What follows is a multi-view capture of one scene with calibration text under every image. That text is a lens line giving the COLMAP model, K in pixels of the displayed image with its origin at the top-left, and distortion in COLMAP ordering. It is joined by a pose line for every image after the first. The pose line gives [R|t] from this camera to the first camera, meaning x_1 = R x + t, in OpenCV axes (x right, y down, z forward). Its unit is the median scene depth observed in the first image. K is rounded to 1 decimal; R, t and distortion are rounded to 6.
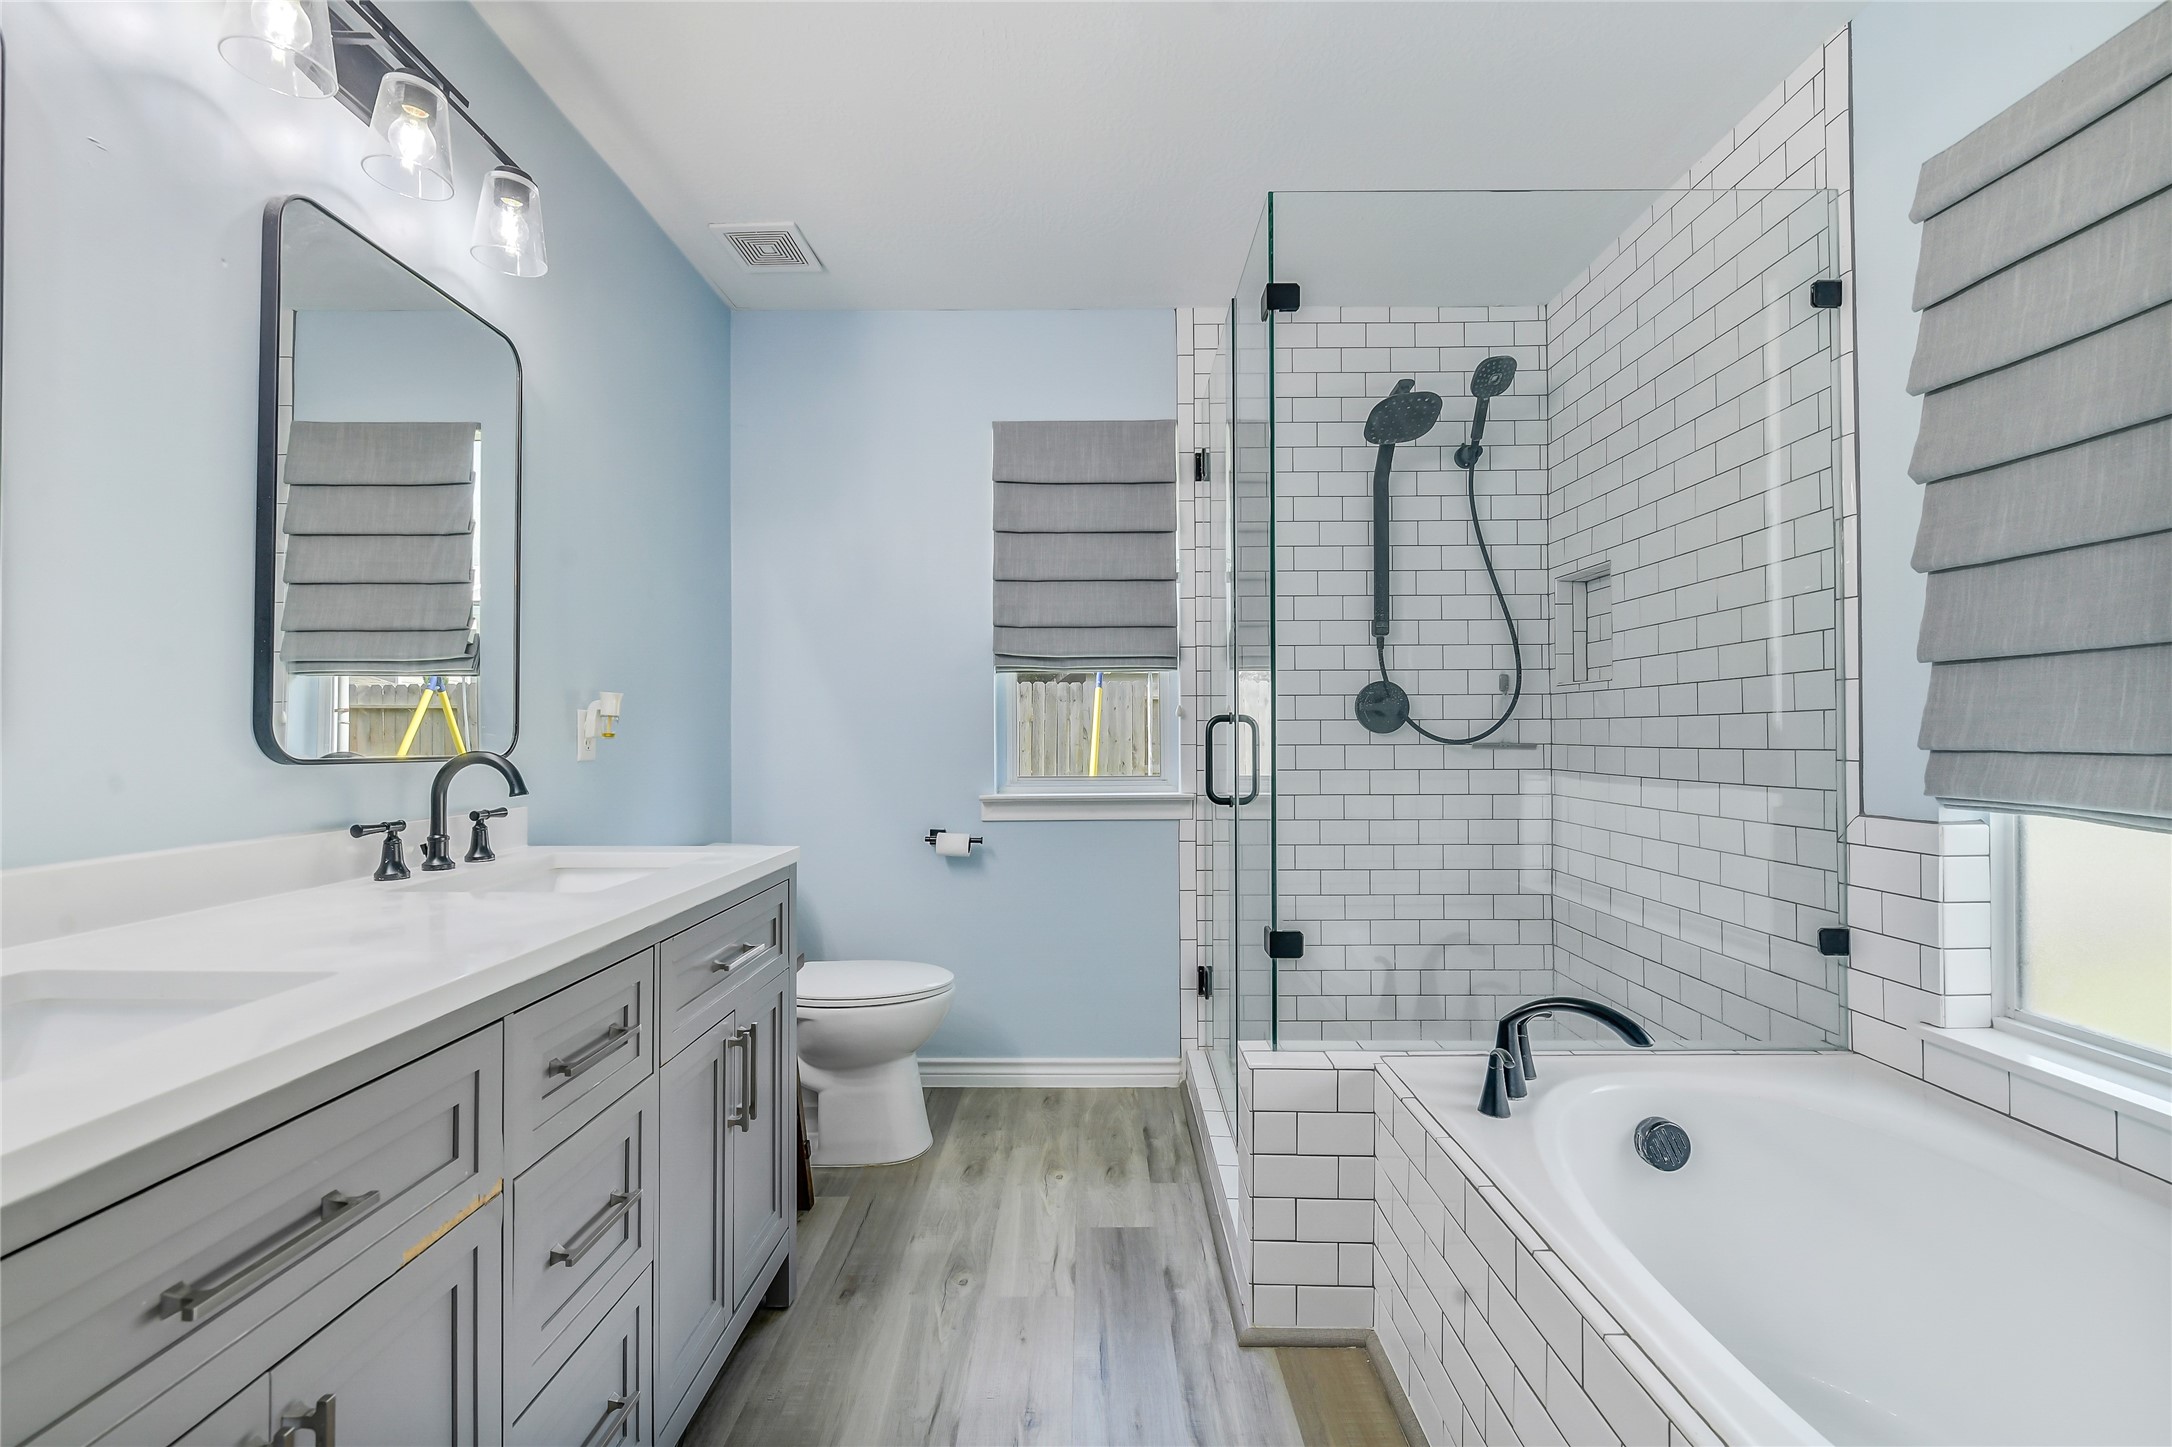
lens RADIAL K [[944.4, 0, 1086.0], [0, 944.4, 723.5], [0, 0, 1]] dist [0.001801, -0.003013]
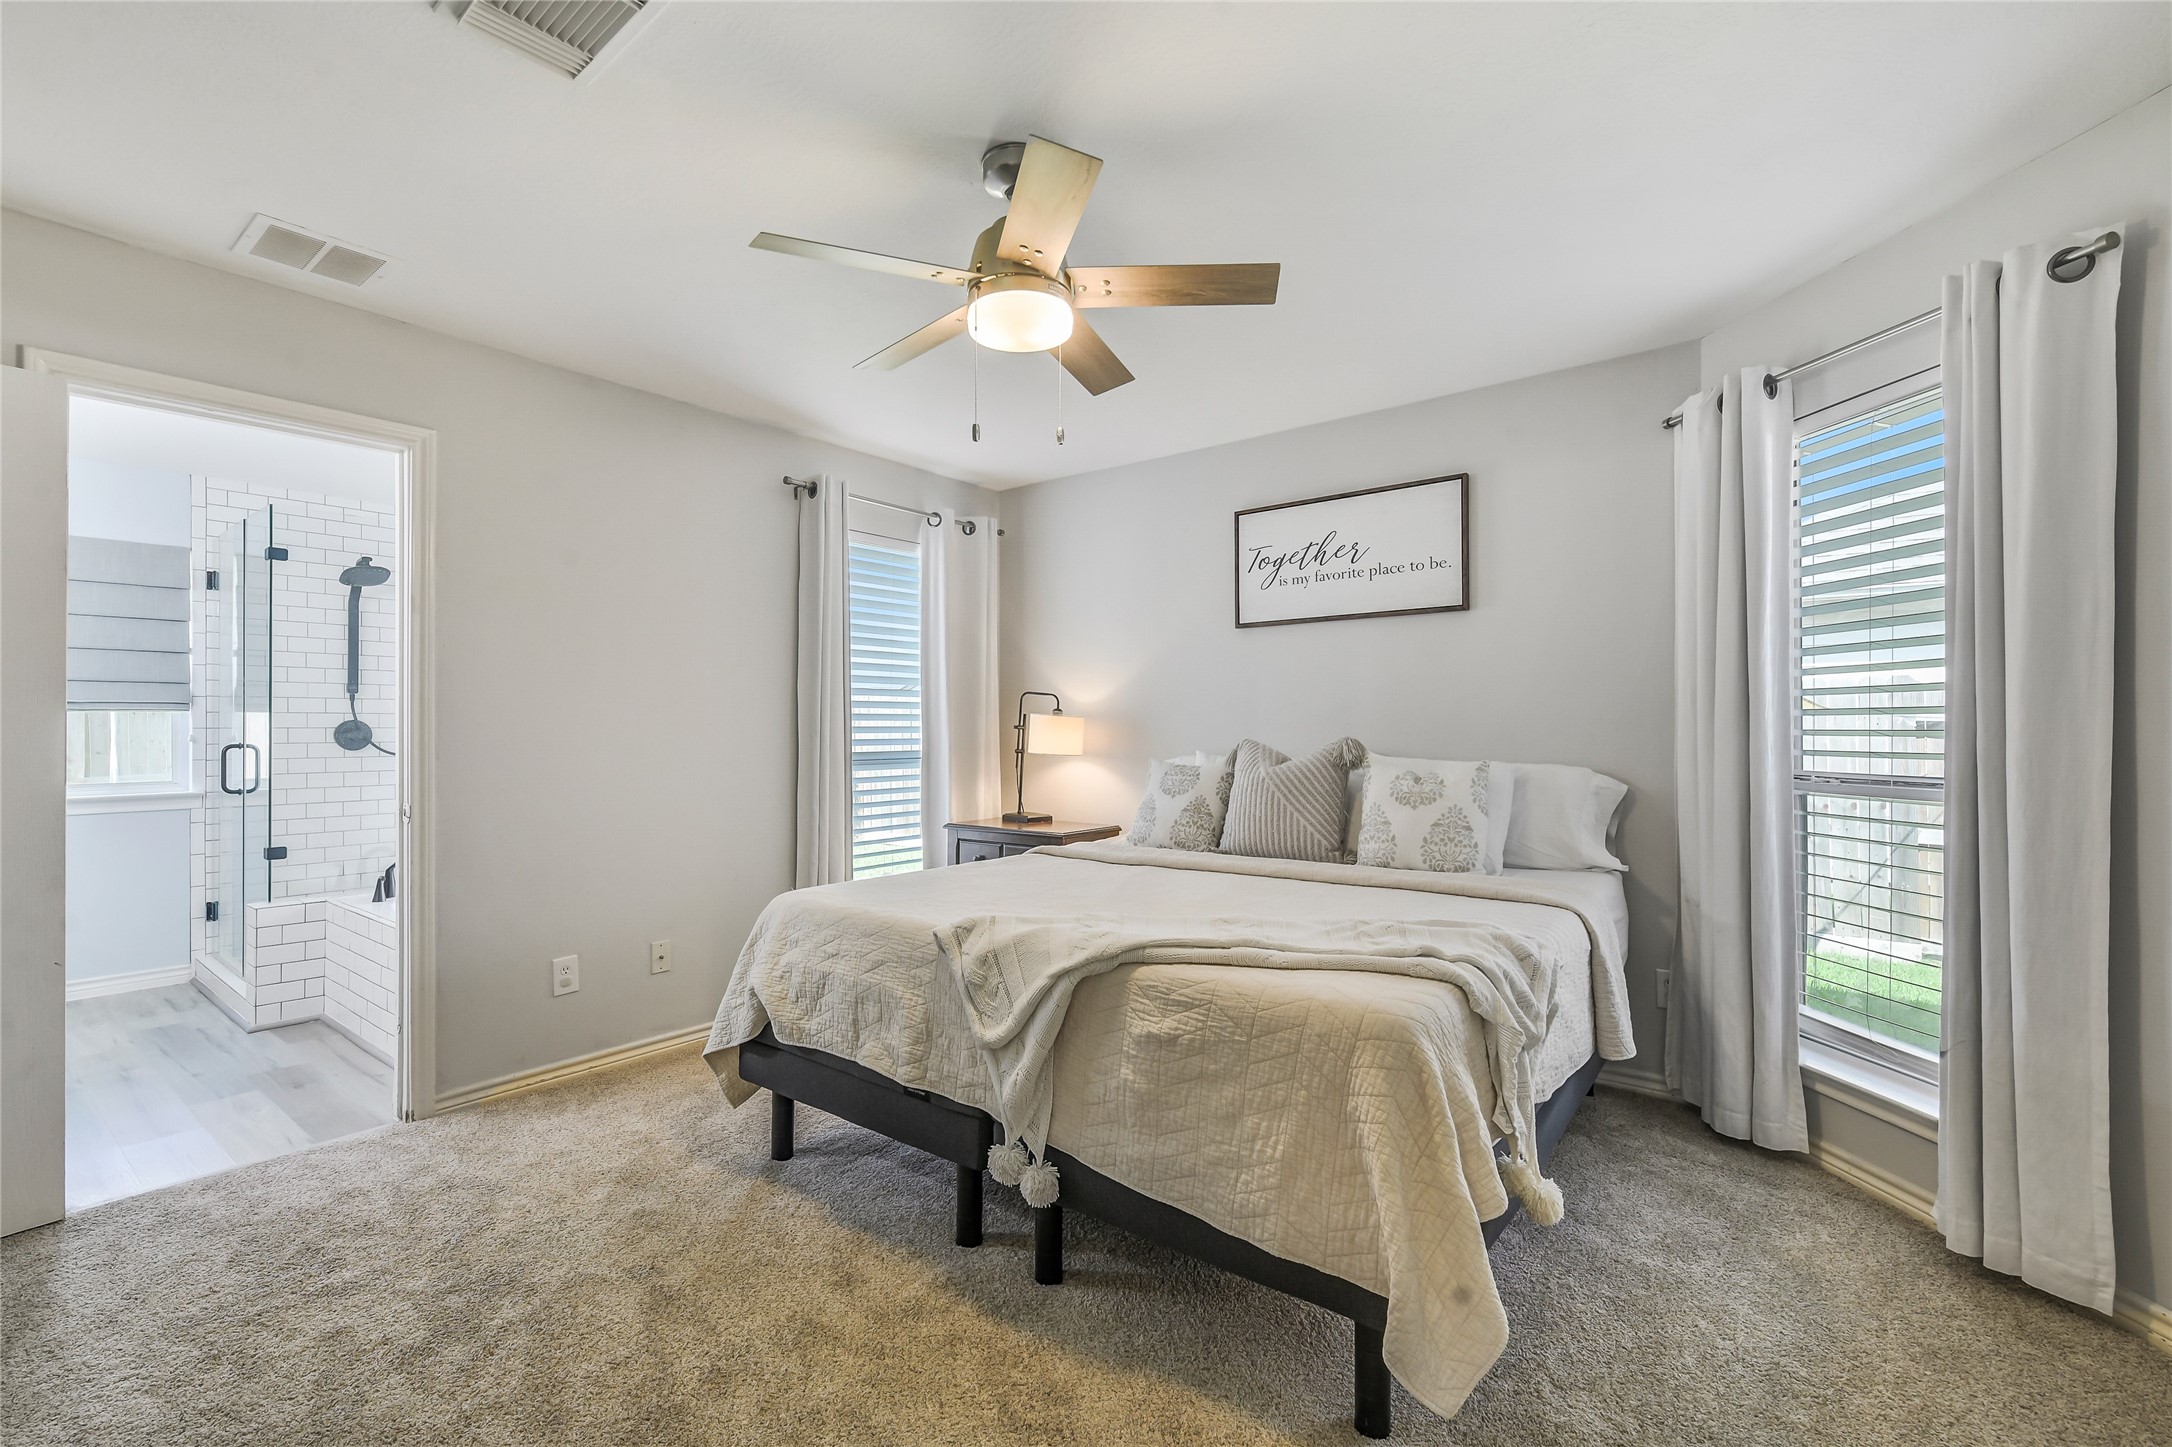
lens RADIAL K [[944.4, 0, 1086.0], [0, 944.4, 723.5], [0, 0, 1]] dist [0.001801, -0.003013]
pose [[0.615379, 0.006621, 0.788204, -0.289739], [-0.007046, 0.999971, -0.002898, -0.057667], [-0.788200, -0.003770, 0.615407, -1.465438]]
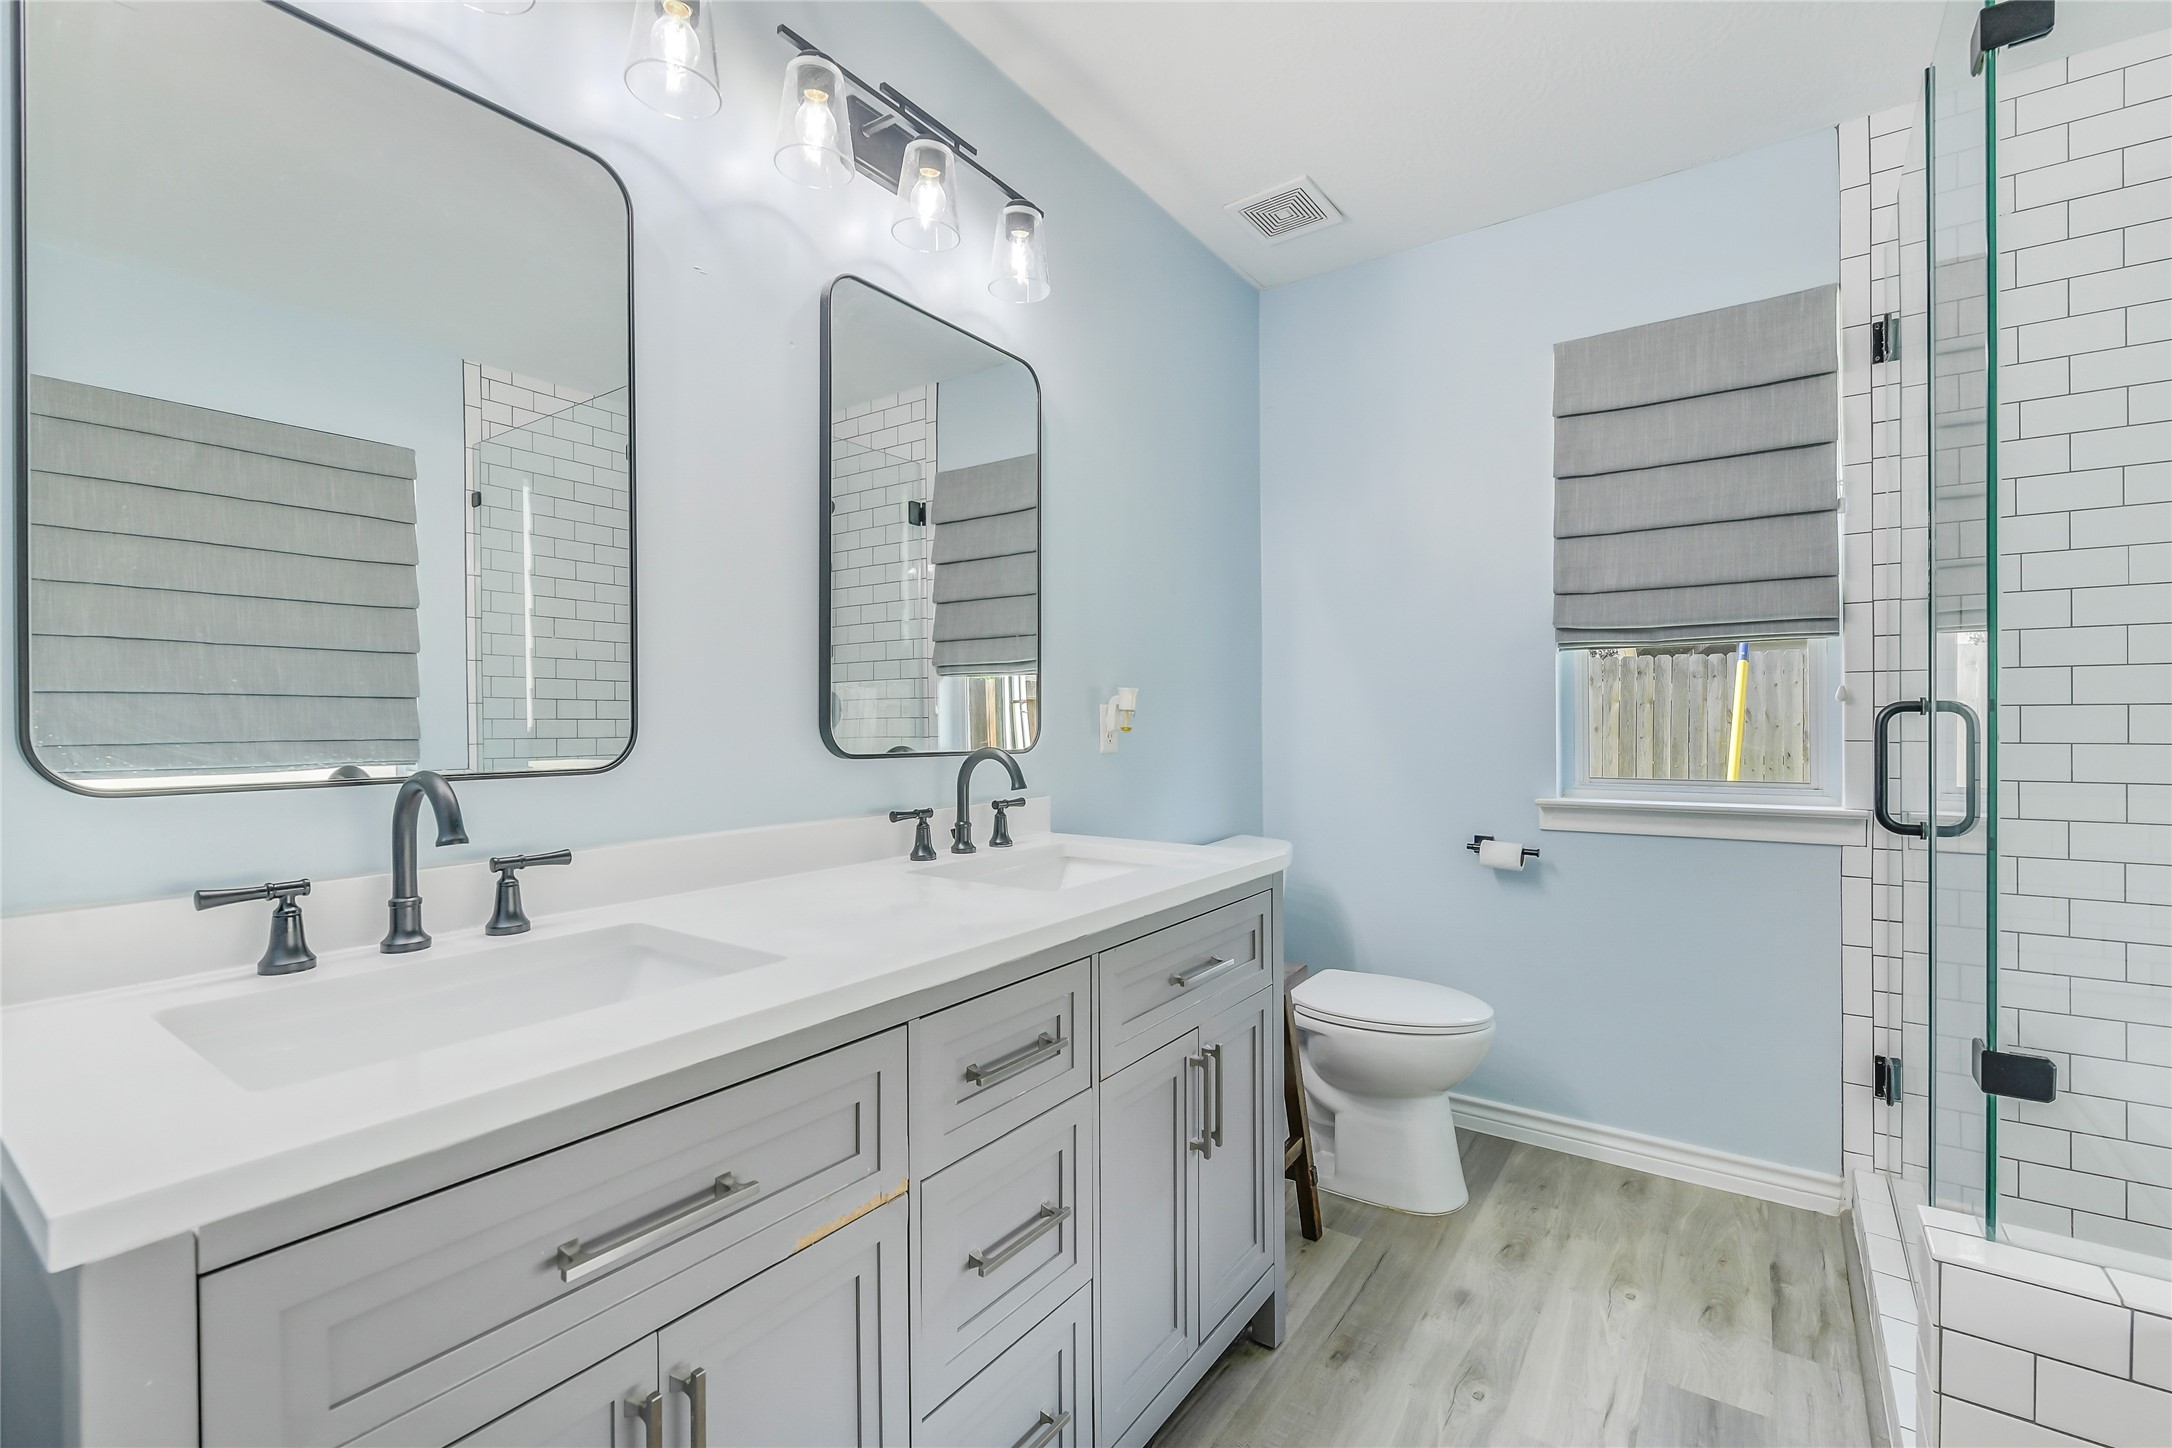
lens RADIAL K [[944.4, 0, 1086.0], [0, 944.4, 724.0], [0, 0, 1]] dist [0.001801, -0.003013]
pose [[0.819744, 0.001241, -0.572729, 0.052379], [0.009994, 0.999814, 0.016470, -0.010323], [0.572643, -0.019225, 0.819579, 0.120054]]
